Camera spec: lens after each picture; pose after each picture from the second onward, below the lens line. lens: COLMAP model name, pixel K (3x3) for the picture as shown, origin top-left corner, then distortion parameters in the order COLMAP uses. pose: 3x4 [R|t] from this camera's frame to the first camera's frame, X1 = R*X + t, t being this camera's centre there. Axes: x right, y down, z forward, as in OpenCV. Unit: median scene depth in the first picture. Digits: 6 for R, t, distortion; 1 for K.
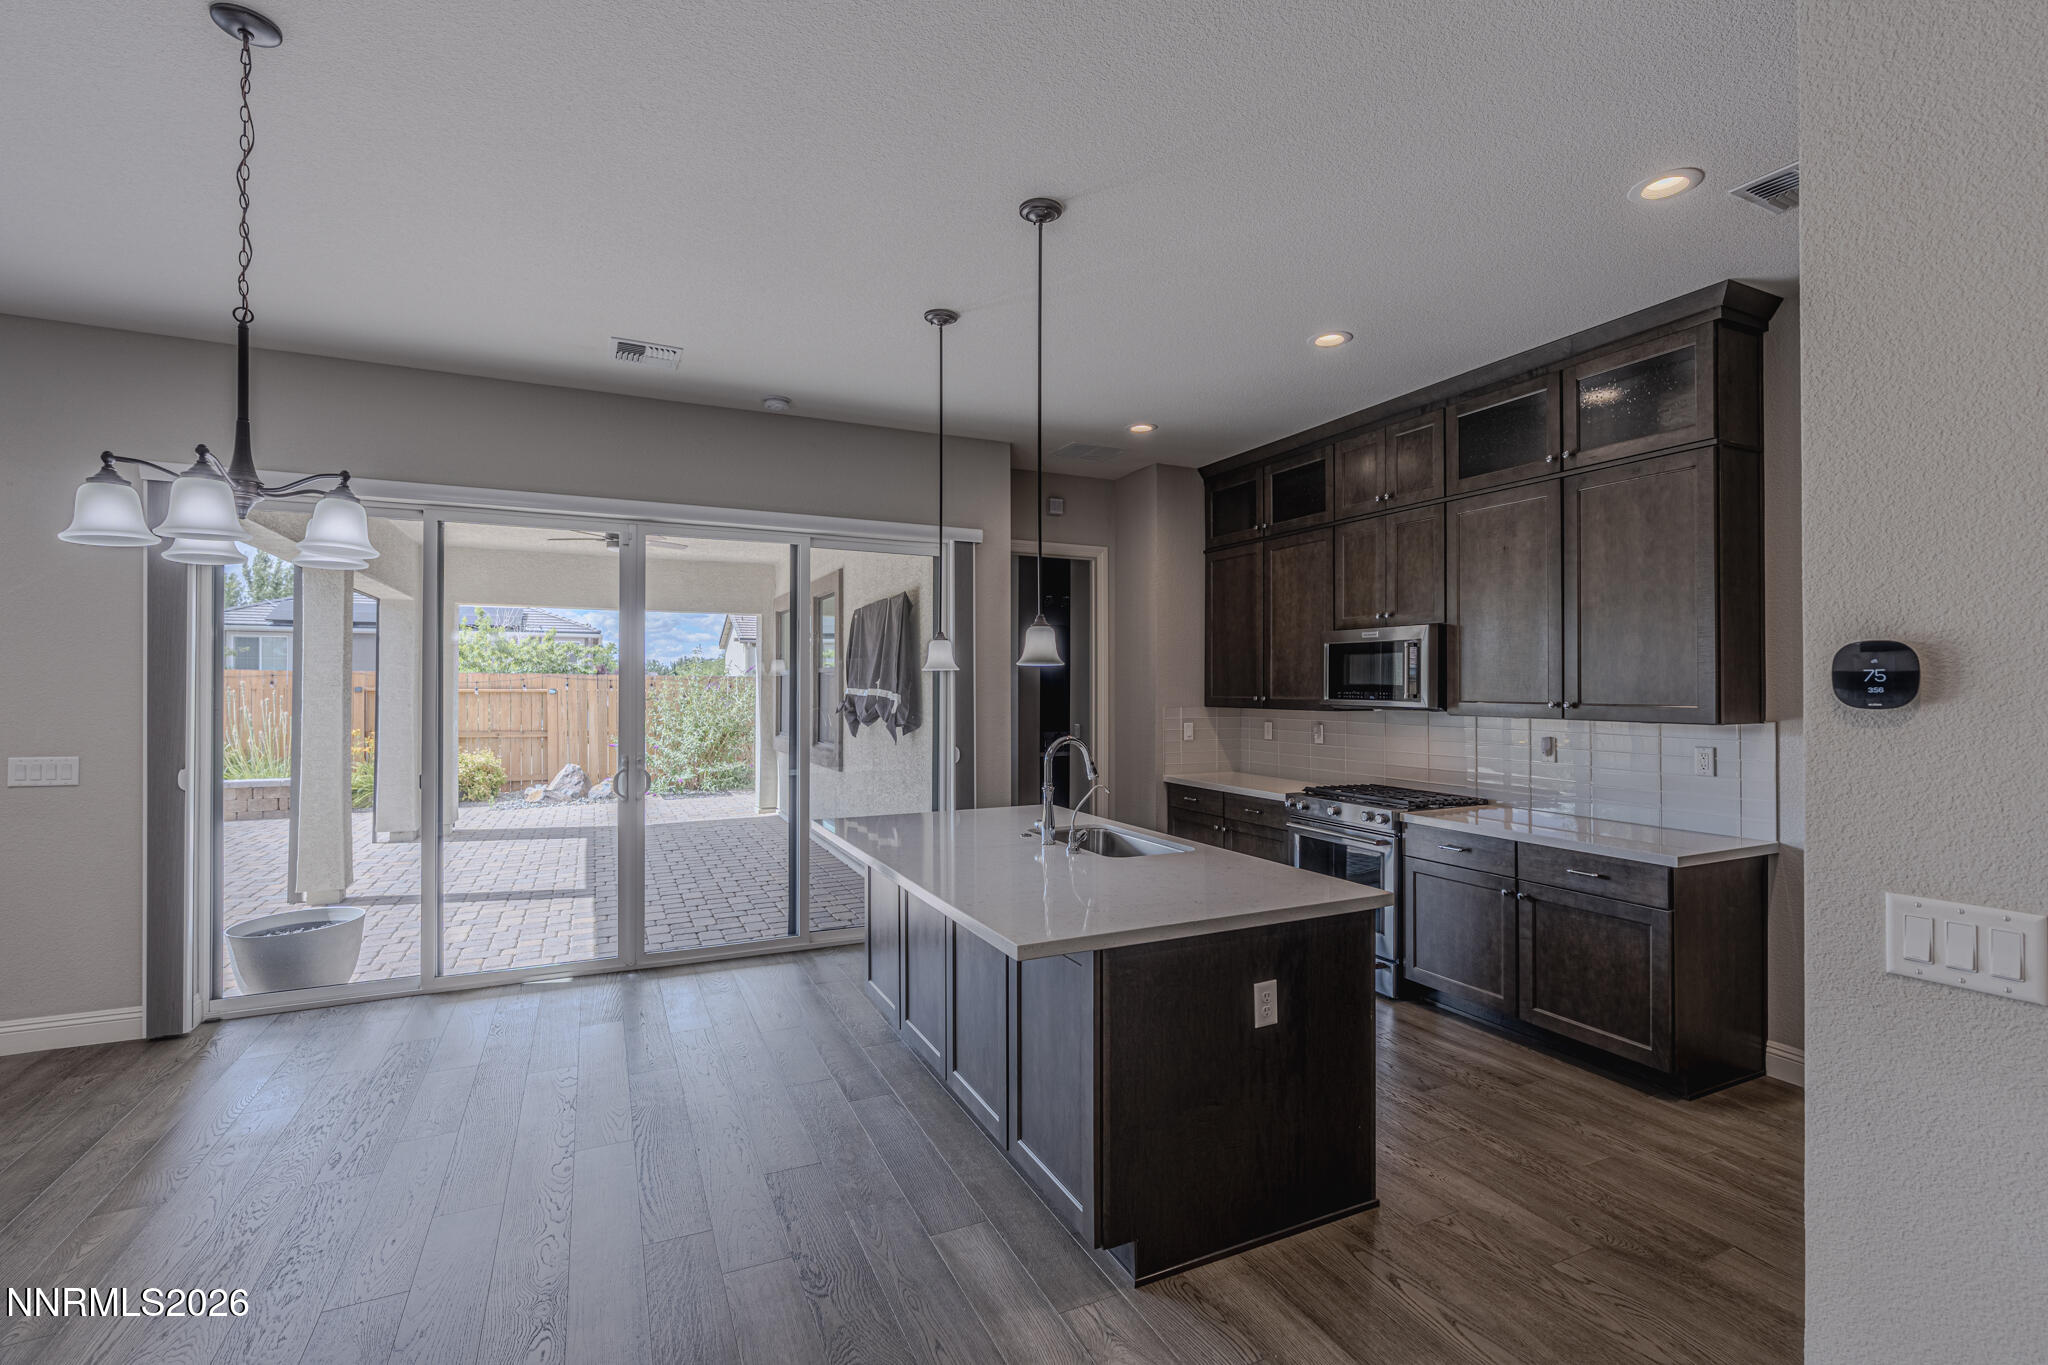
lens RADIAL K [[922.8, 0, 1019.6], [0, 922.8, 679.5], [0, 0, 1]] dist [-0.006789, 0.003261]
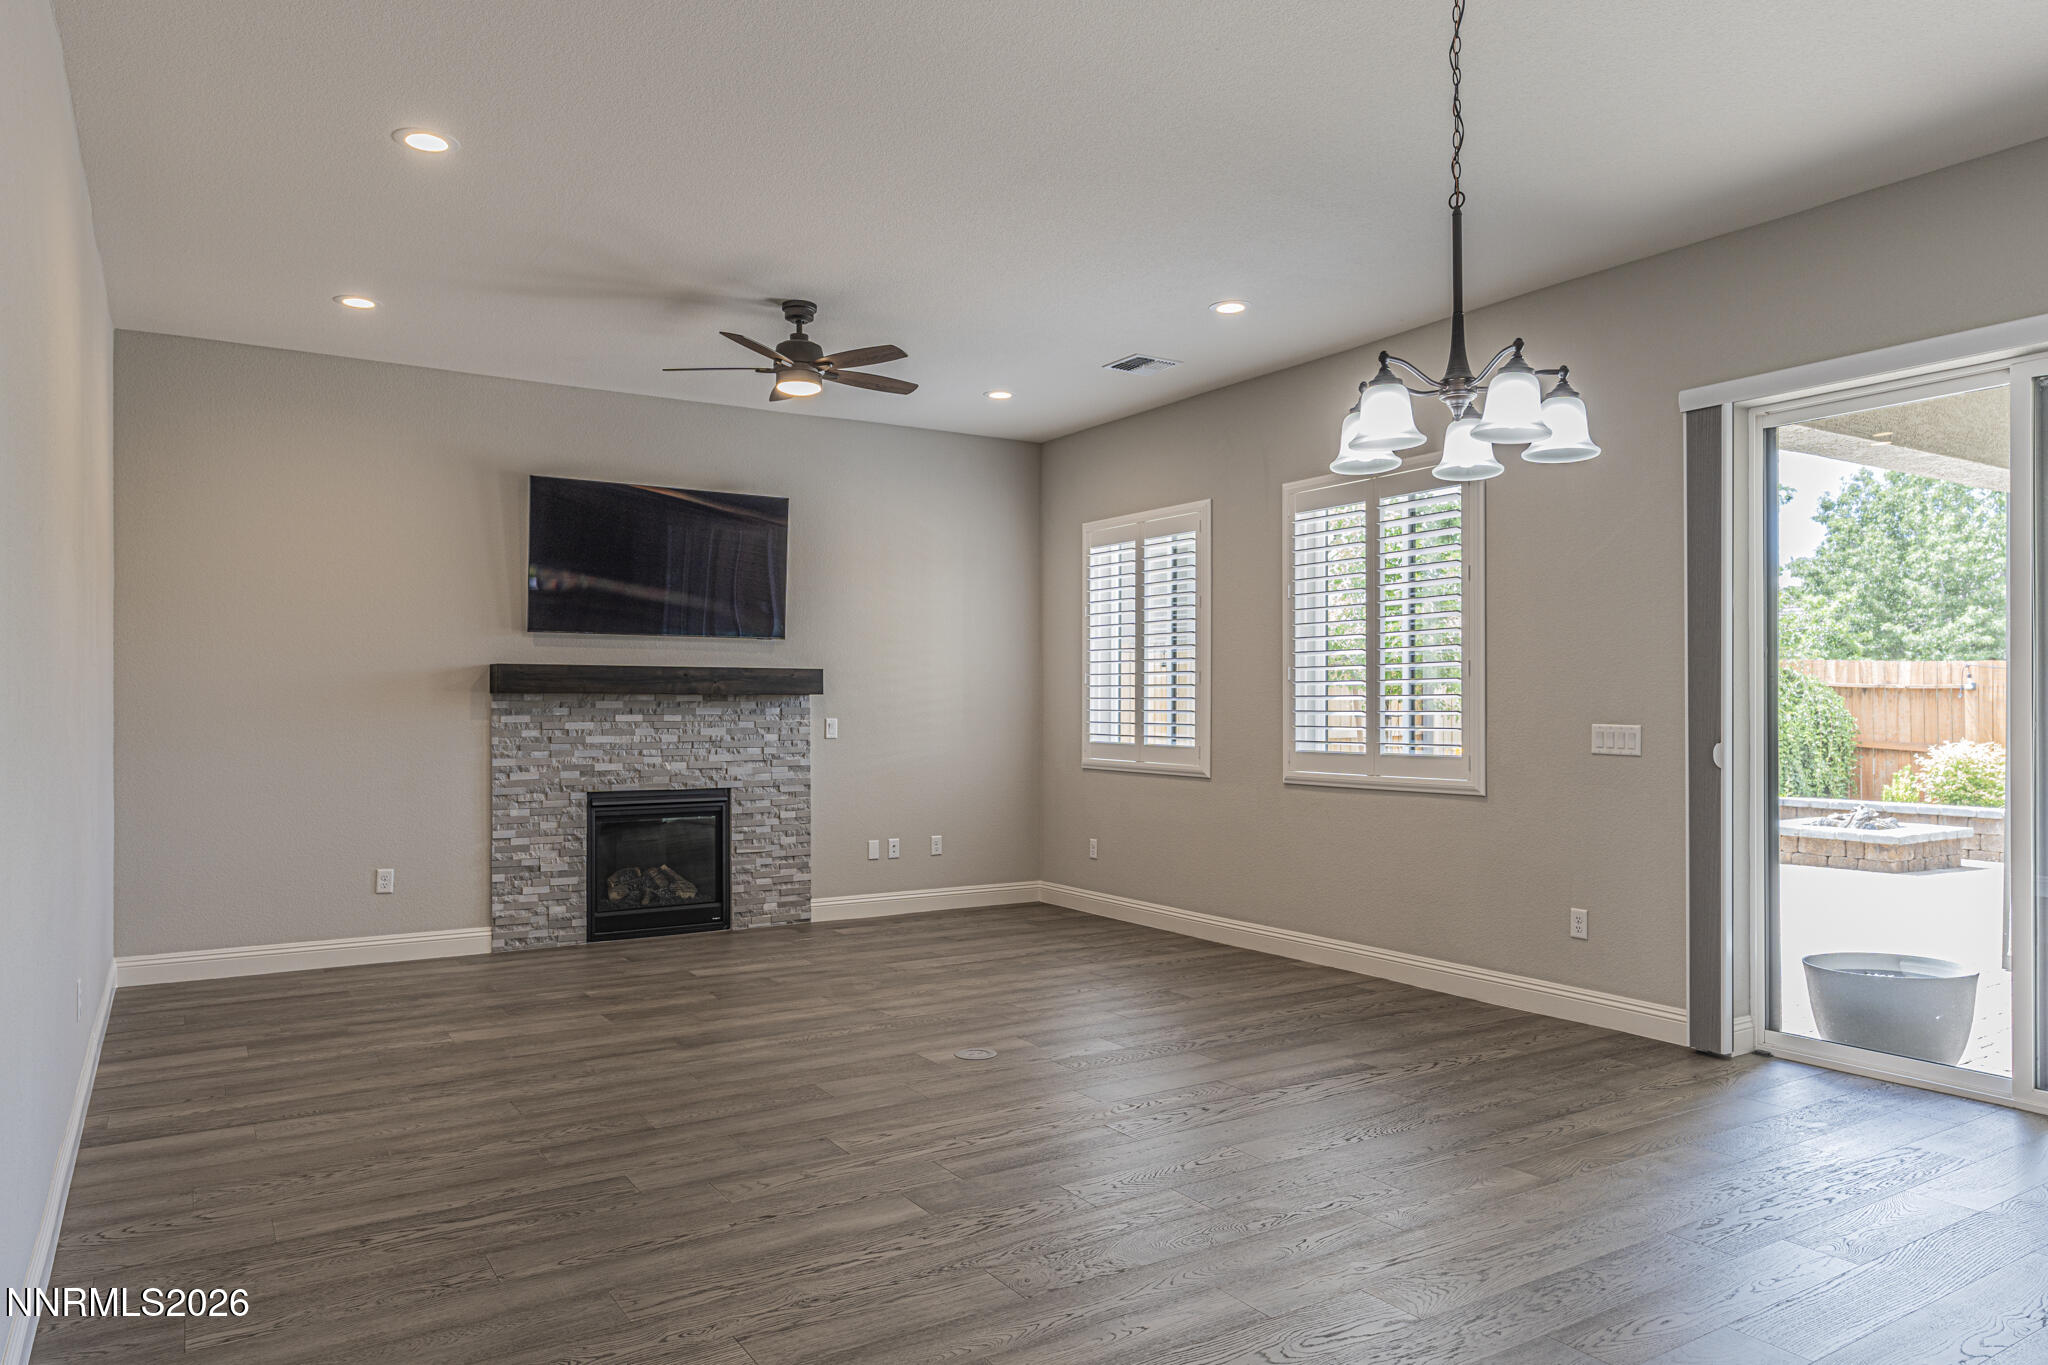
lens RADIAL K [[1331.0, 0, 1023.1], [0, 1331.0, 709.6], [0, 0, 1]] dist [-0.006791, 0.000294]
pose [[0.118480, 0.002367, -0.992954, 0.220954], [0.007148, 0.999969, 0.003236, 0.055380], [0.992931, -0.007481, 0.118460, 0.207110]]
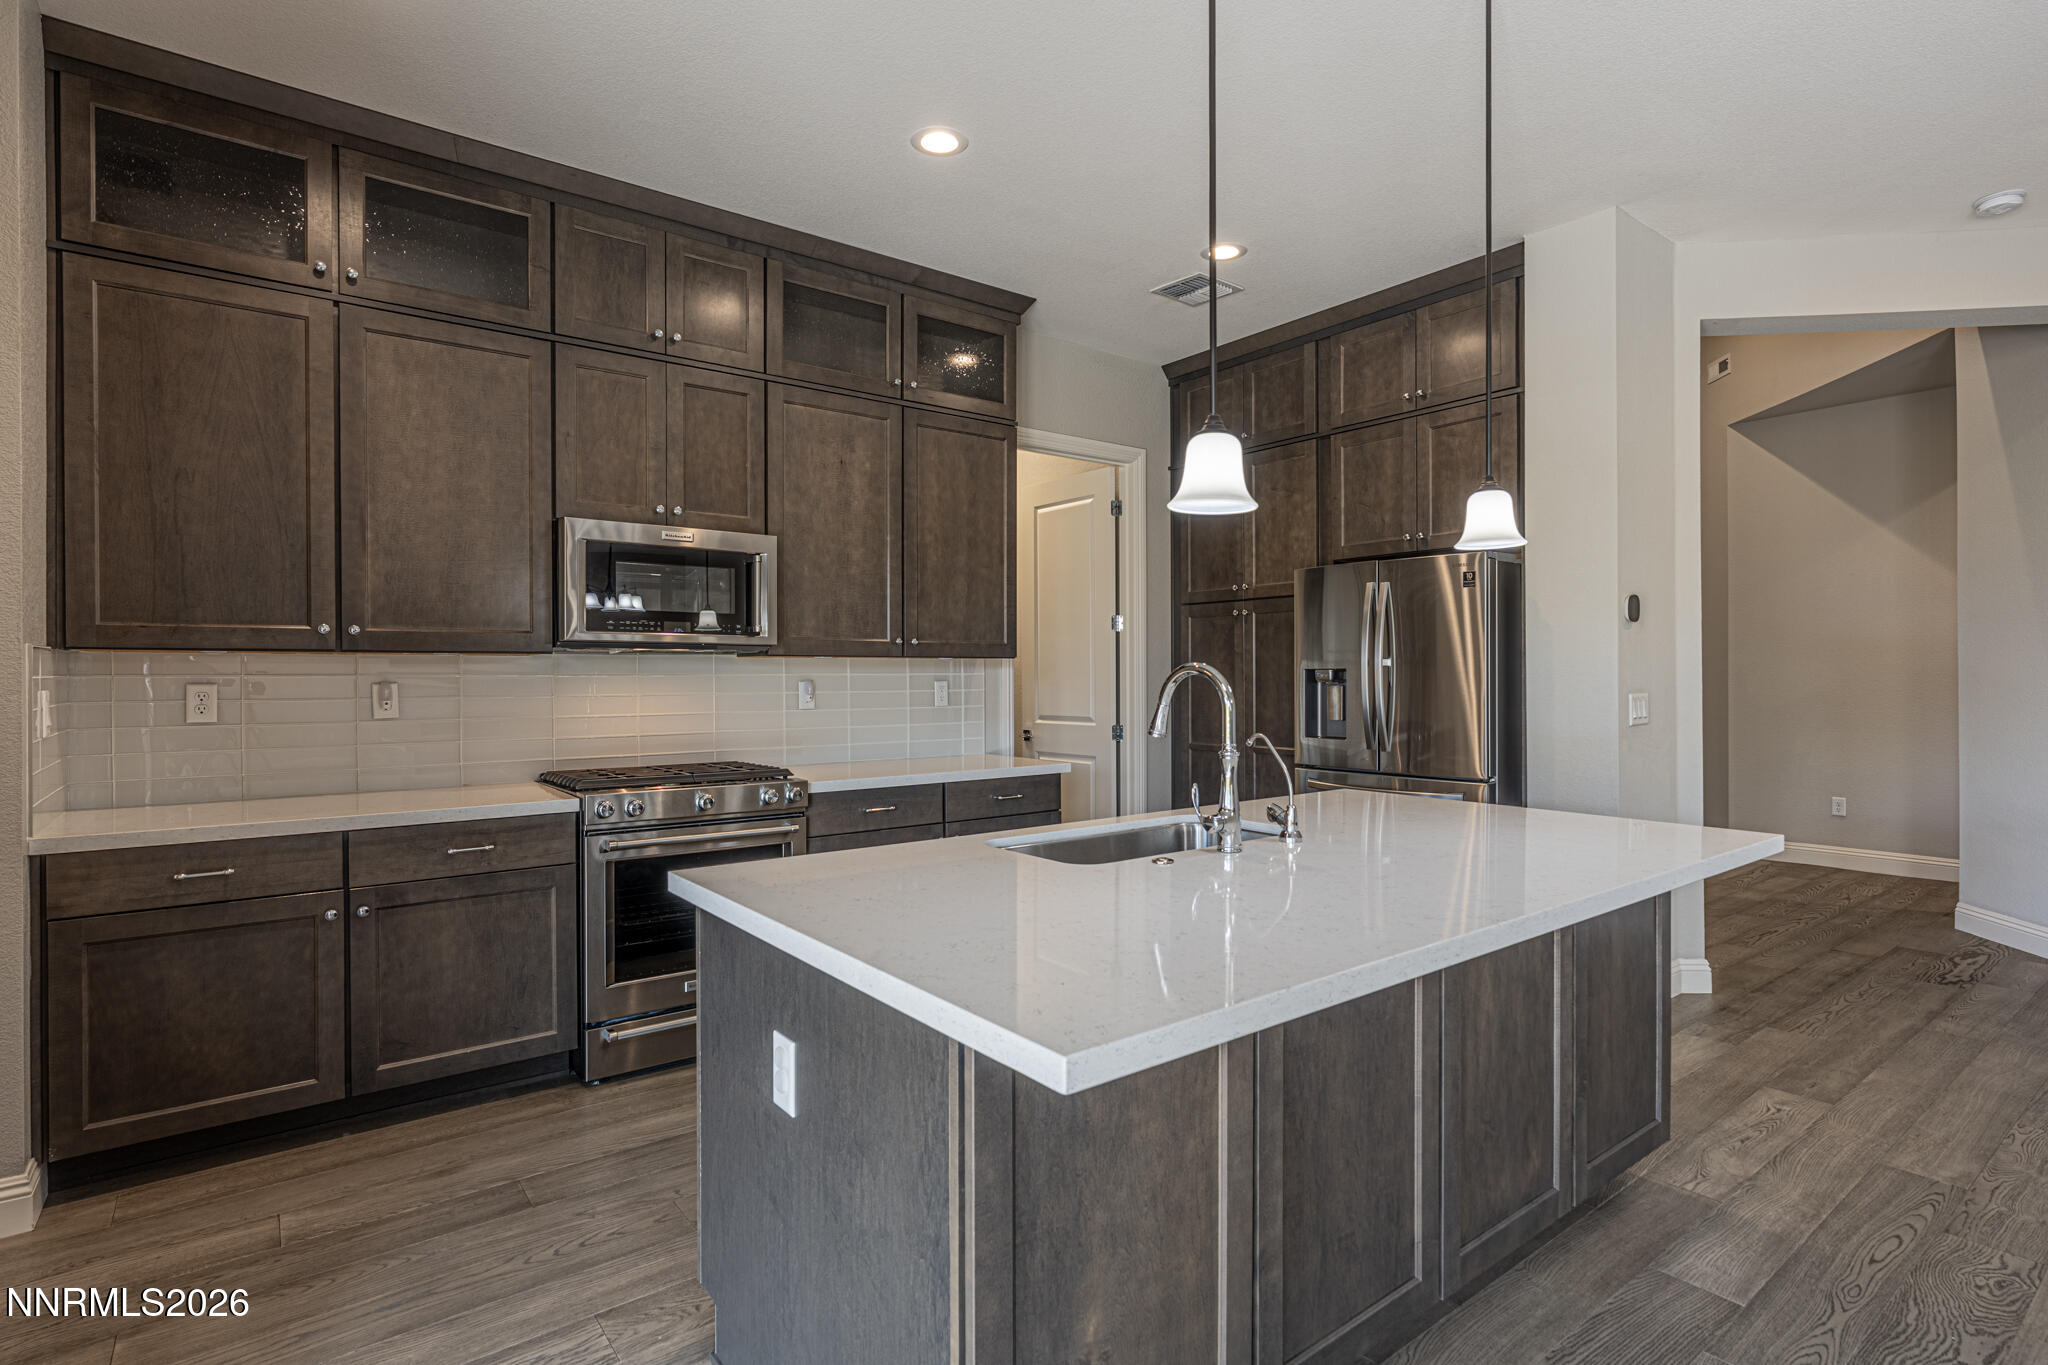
lens RADIAL K [[1021.3, 0, 1042.6], [0, 1021.3, 676.3], [0, 0, 1]] dist [-0.002251, -0.000538]
pose [[-0.234111, -0.004146, 0.972201, -0.465207], [-0.003585, 0.999988, 0.003401, 0.057132], [-0.972203, -0.002689, -0.234123, 1.061386]]
